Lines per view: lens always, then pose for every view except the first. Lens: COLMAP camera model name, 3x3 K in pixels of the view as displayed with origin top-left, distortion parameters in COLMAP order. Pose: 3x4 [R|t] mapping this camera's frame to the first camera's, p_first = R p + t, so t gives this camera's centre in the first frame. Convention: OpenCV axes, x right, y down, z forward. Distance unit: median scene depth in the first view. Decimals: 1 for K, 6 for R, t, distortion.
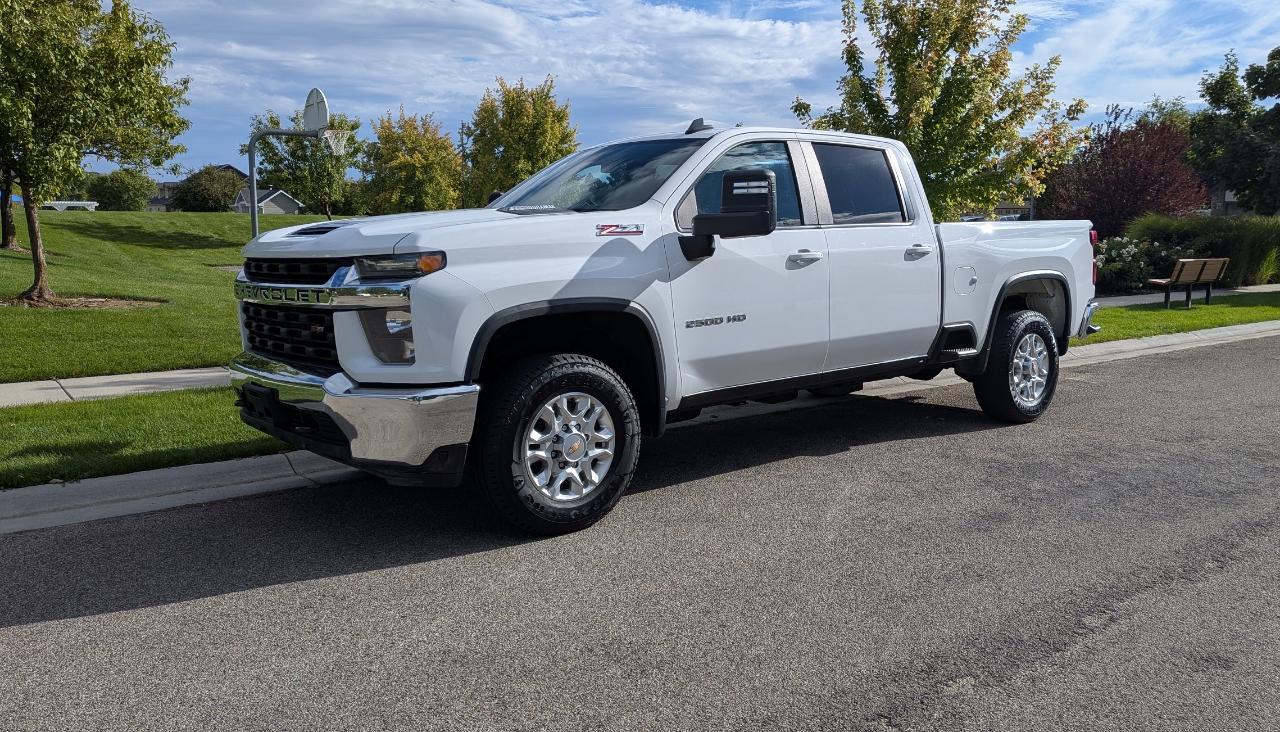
lens RADIAL K [[991.3, 0, 640.0], [0, 991.3, 366.0], [0, 0, 1]] dist [0.056130, -0.090652]
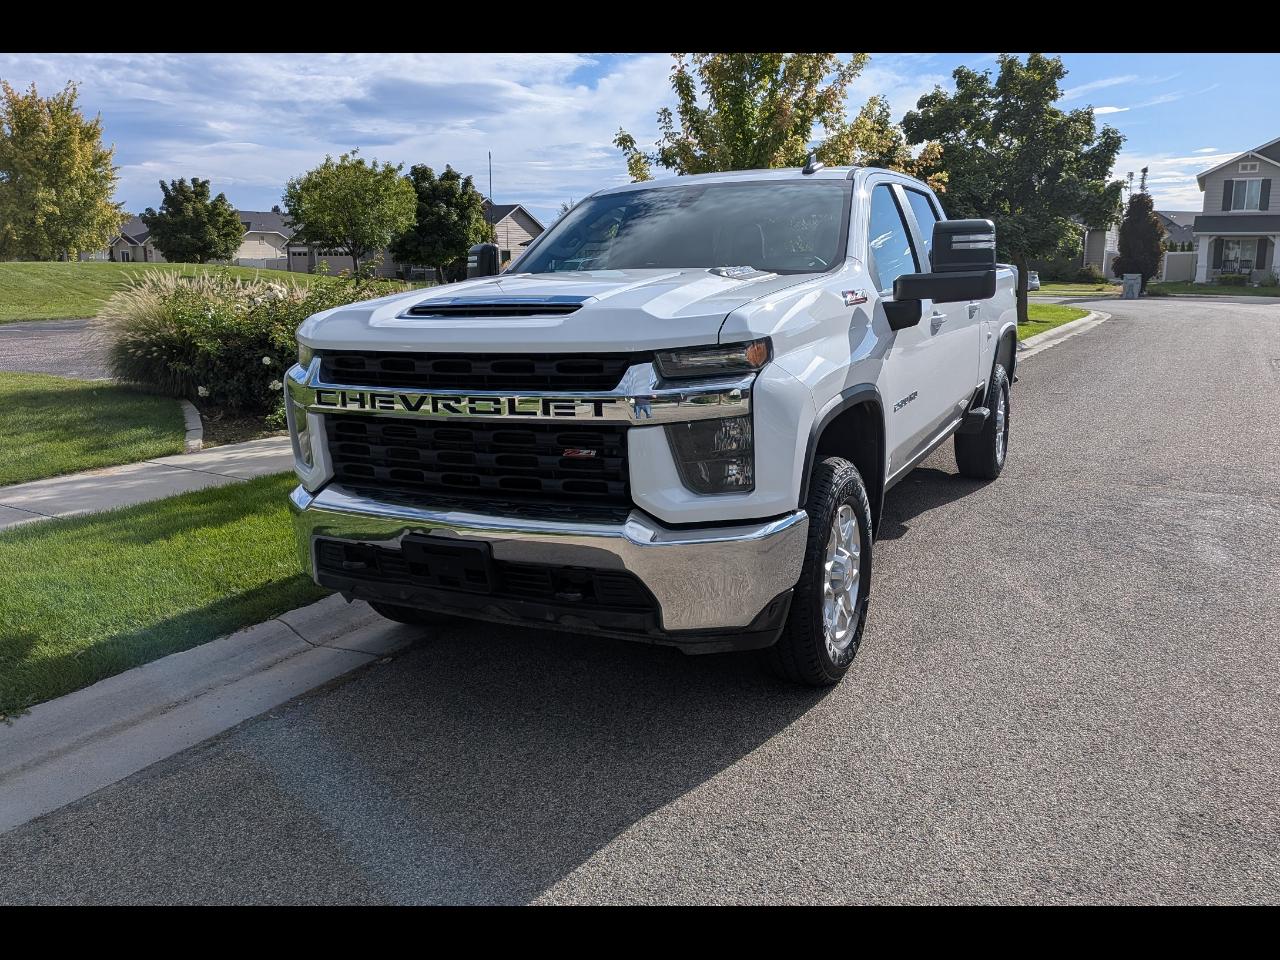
lens RADIAL K [[1047.3, 0, 618.2], [0, 1047.3, 478.2], [0, 0, 1]] dist [0.067734, -0.120462]
pose [[0.919054, -0.091715, 0.383313, -0.258544], [0.068021, 0.994865, 0.074949, -0.032527], [-0.388219, -0.042808, 0.920573, 0.135144]]
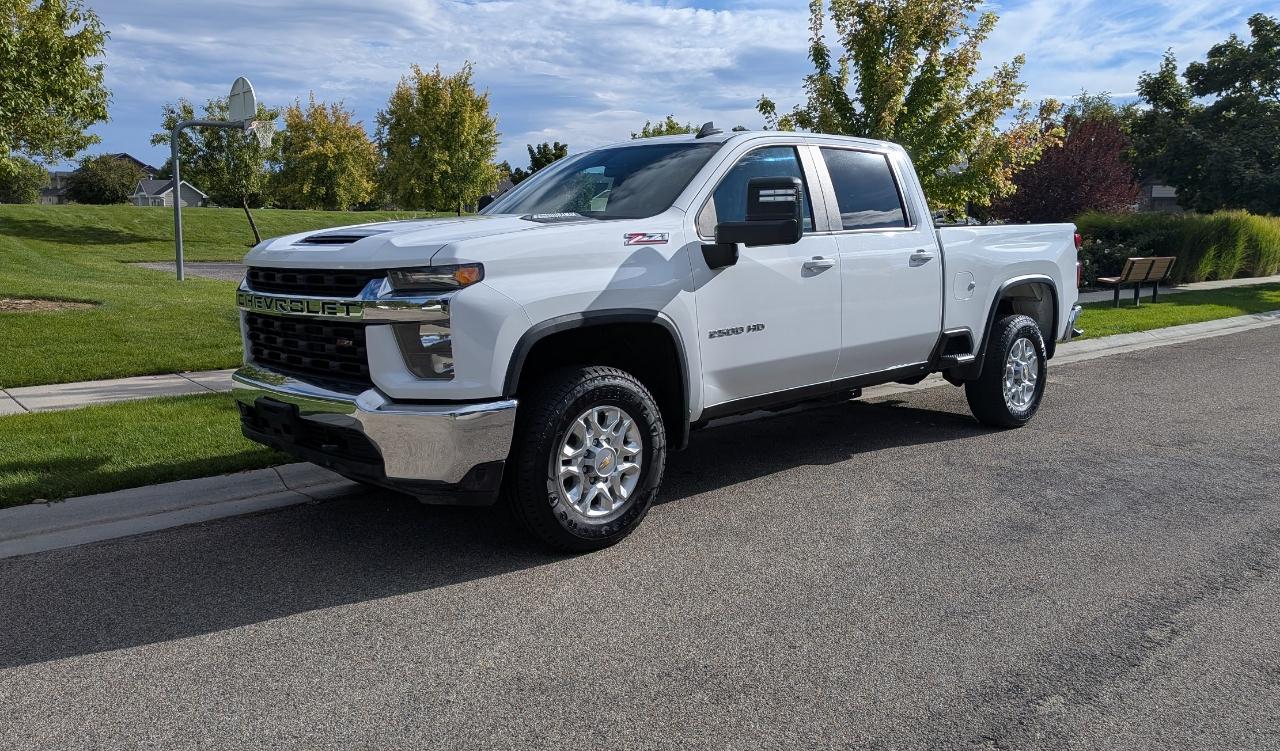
lens RADIAL K [[1018.6, 0, 610.0], [0, 1018.6, 367.3], [0, 0, 1]] dist [0.064417, -0.112566]
pose [[0.998594, -0.005455, 0.052721, -0.052787], [0.005197, 0.999974, 0.005045, -0.007587], [-0.052747, -0.004764, 0.998597, -0.000822]]
